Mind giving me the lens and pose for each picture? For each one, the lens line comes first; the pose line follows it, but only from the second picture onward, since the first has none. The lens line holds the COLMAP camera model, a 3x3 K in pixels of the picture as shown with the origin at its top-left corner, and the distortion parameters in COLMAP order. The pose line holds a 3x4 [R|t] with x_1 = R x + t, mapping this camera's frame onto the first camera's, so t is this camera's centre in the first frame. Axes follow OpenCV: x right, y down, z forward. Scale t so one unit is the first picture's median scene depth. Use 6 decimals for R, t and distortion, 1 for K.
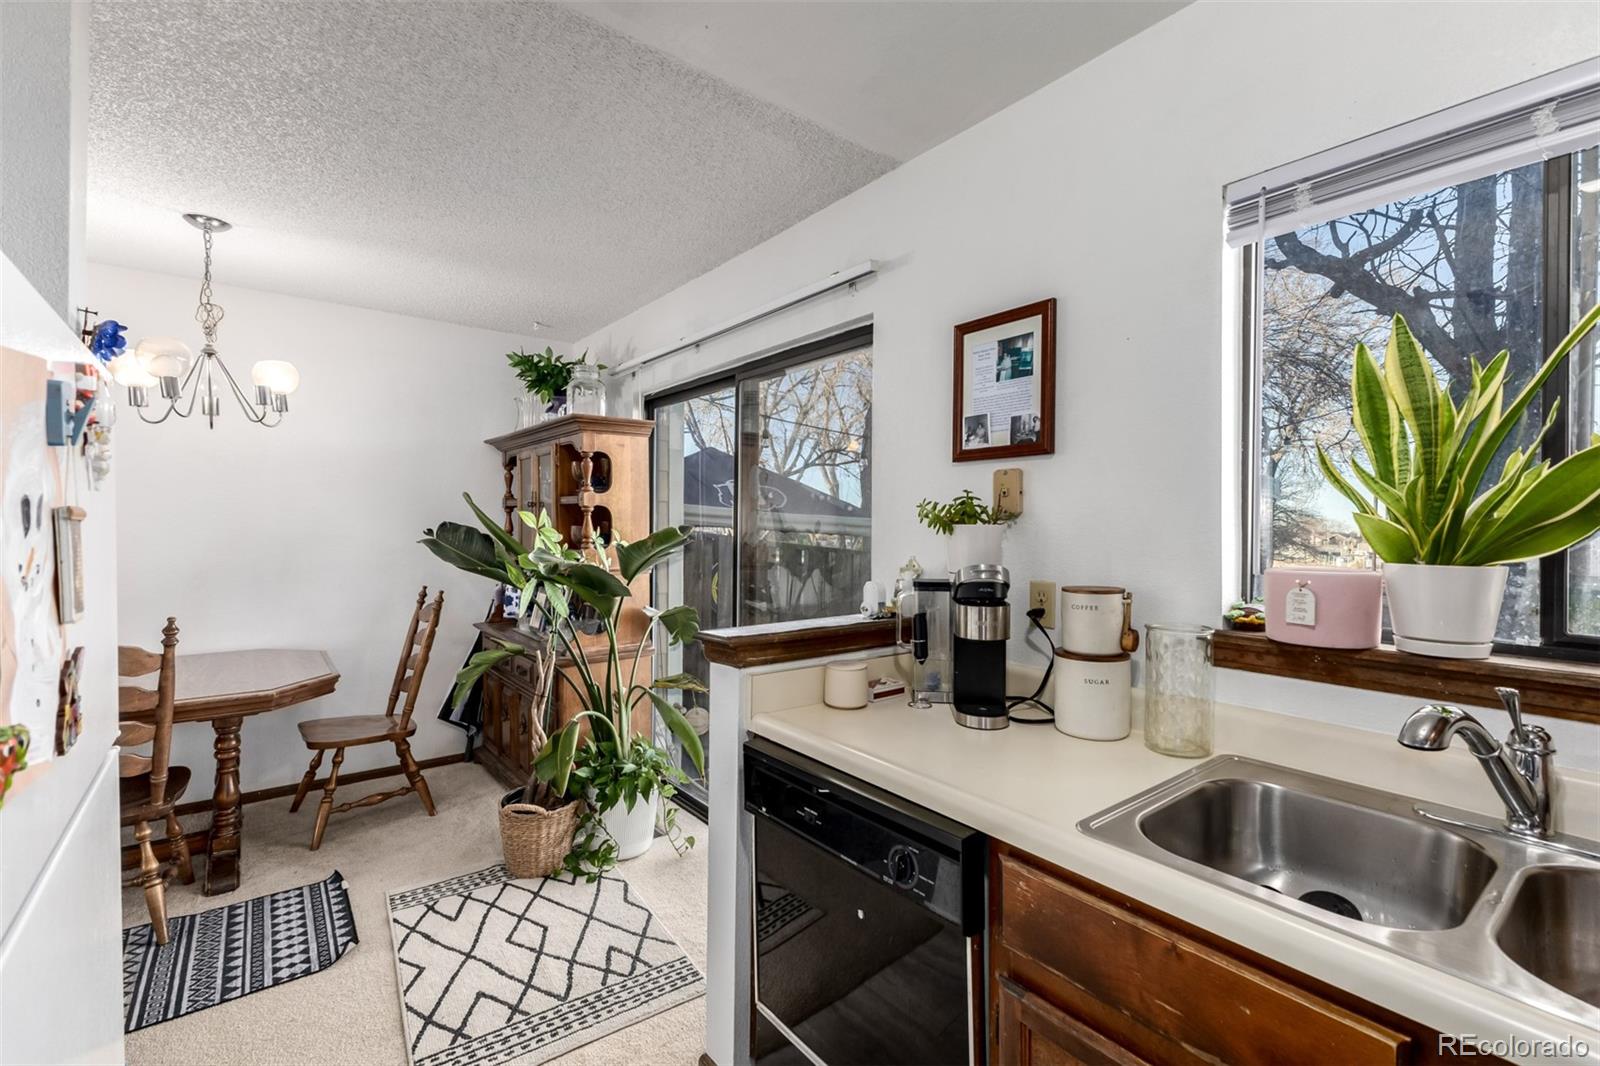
lens RADIAL K [[695.4, 0, 786.5], [0, 695.4, 533.2], [0, 0, 1]] dist [0.009669, -0.002005]
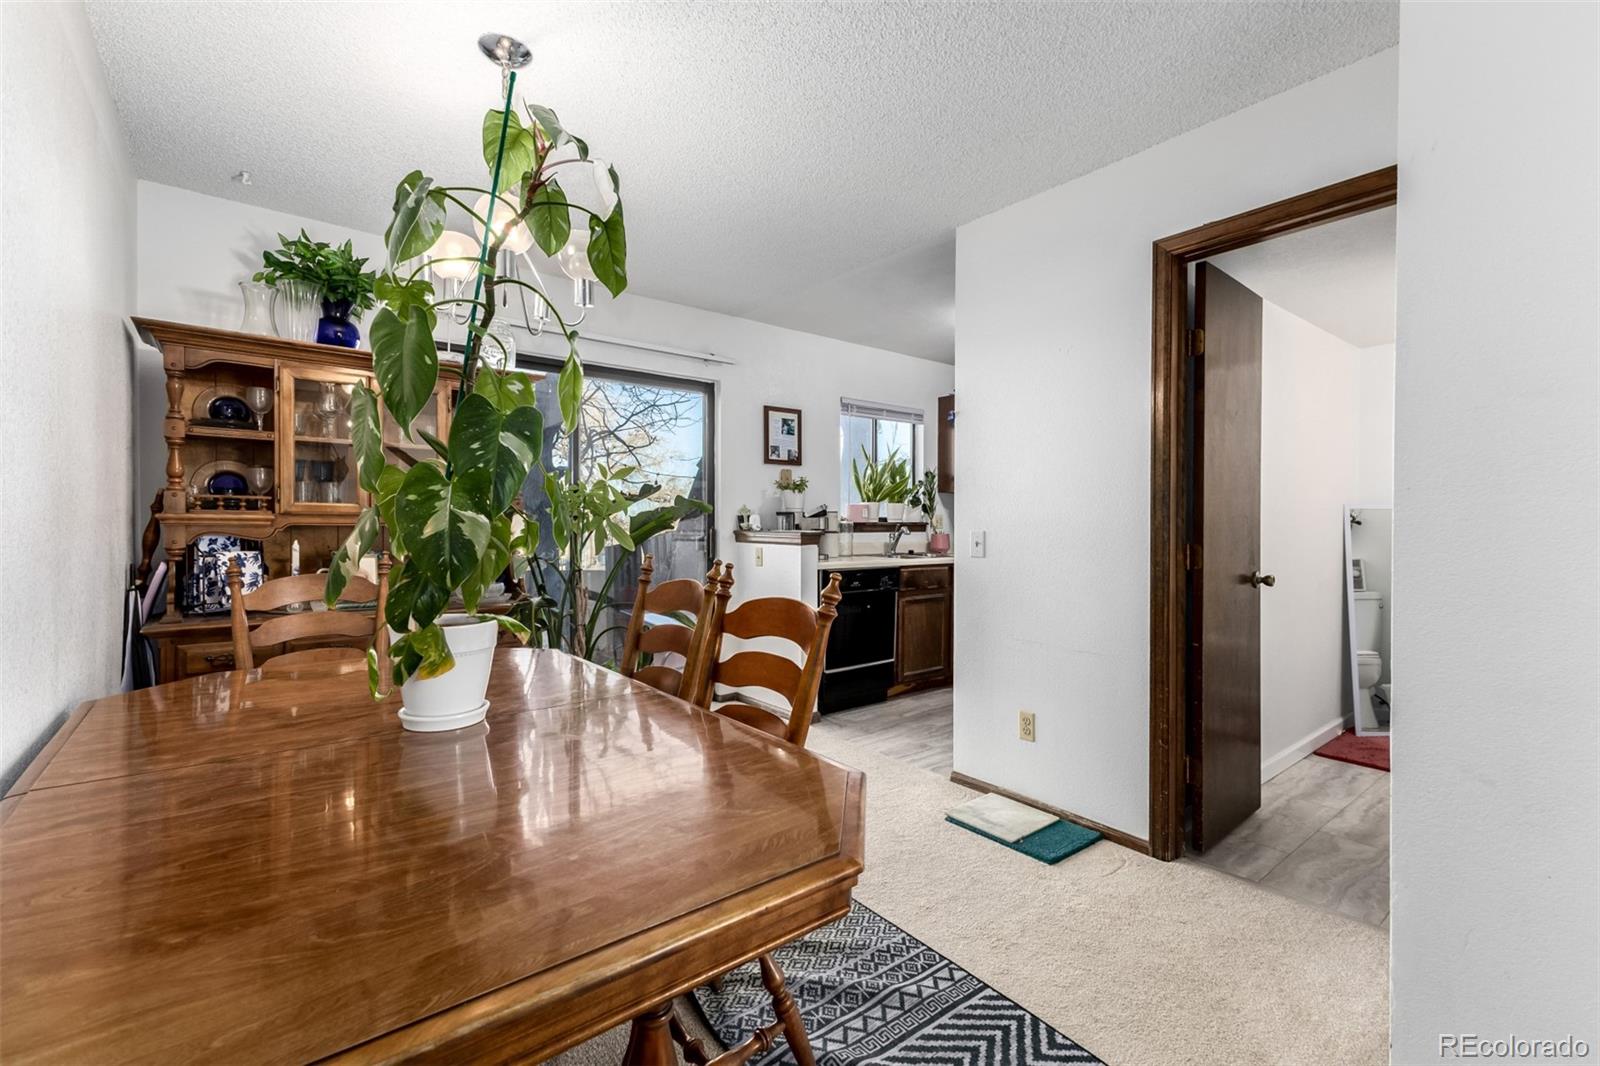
lens RADIAL K [[695.4, 0, 790.7], [0, 695.4, 537.5], [0, 0, 1]] dist [0.009669, -0.002005]
pose [[-0.007862, -0.030487, 0.999504, -1.818776], [0.010214, 0.999481, 0.030567, 0.067025], [-0.999917, 0.010449, -0.007547, 0.798253]]
